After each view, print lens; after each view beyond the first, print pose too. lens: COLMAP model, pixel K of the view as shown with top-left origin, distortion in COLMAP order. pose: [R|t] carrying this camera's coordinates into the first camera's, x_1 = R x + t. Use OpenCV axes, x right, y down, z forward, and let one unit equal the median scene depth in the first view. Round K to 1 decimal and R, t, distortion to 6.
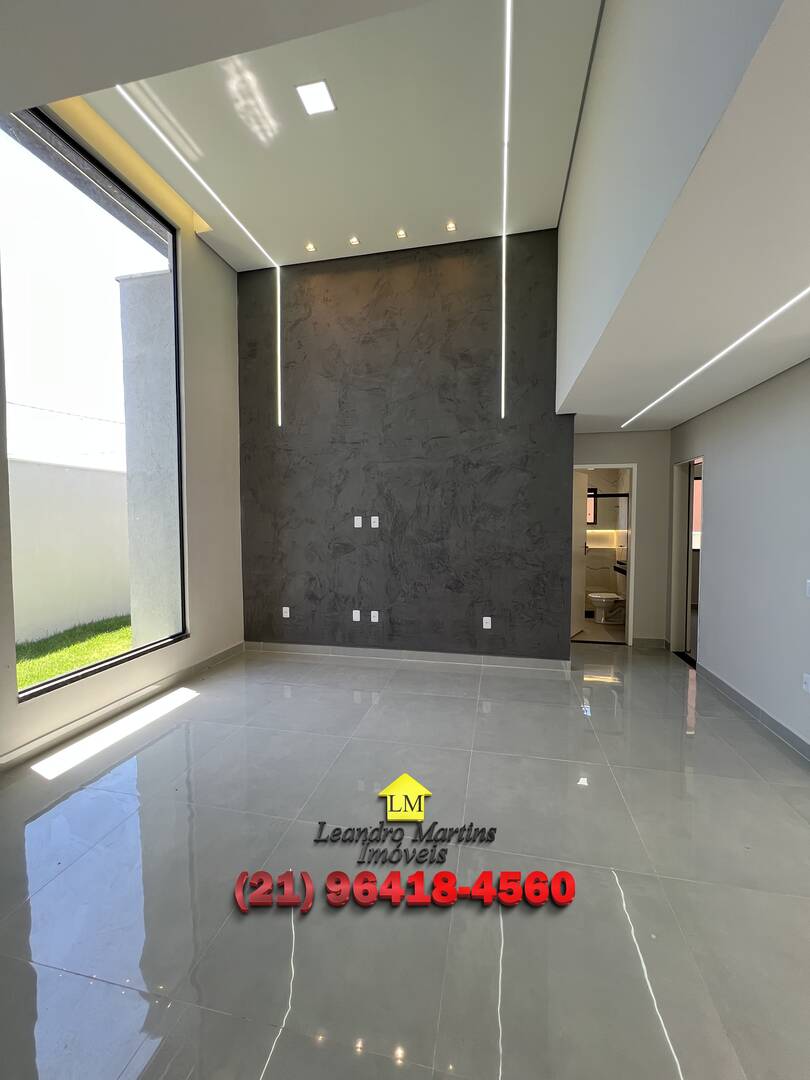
lens RADIAL K [[432.4, 0, 406.0], [0, 432.4, 540.3], [0, 0, 1]] dist [0.001840, 0.000406]
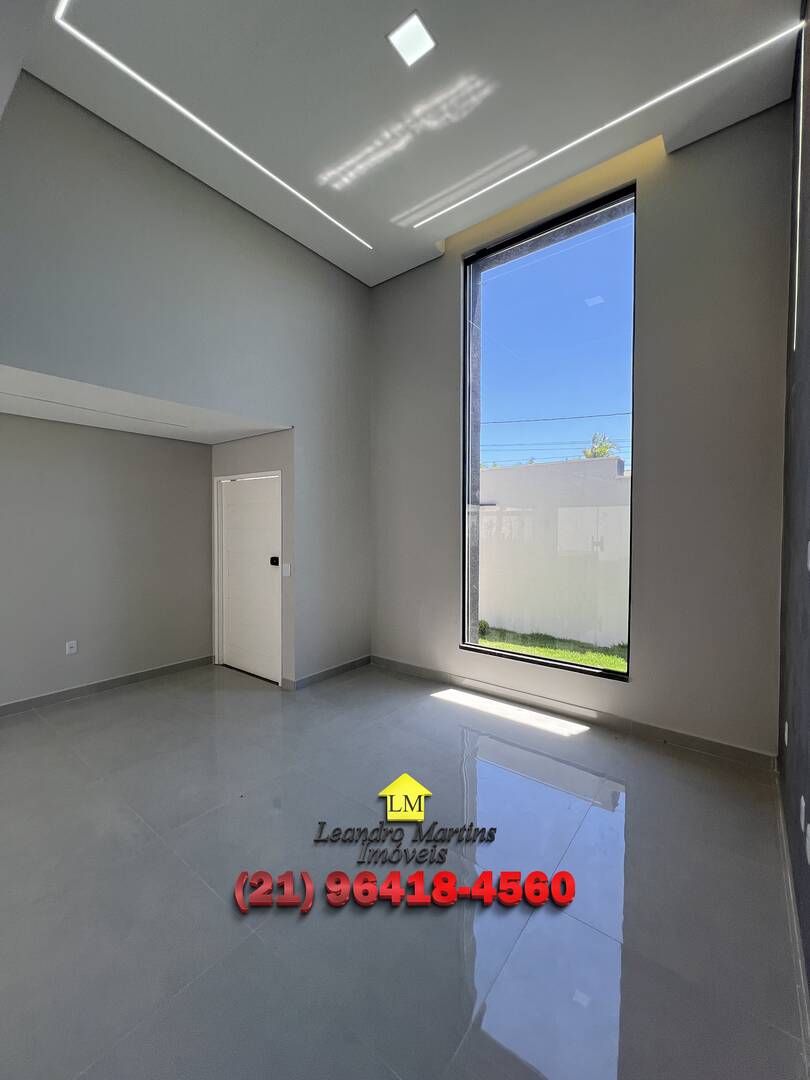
lens RADIAL K [[433.2, 0, 408.1], [0, 433.2, 534.8], [0, 0, 1]] dist [-0.003057, 0.000785]
pose [[-0.428030, 0.038904, -0.902927, 0.550135], [-0.037725, 0.997433, 0.060860, -0.119177], [0.902977, 0.060113, -0.425463, 1.329972]]
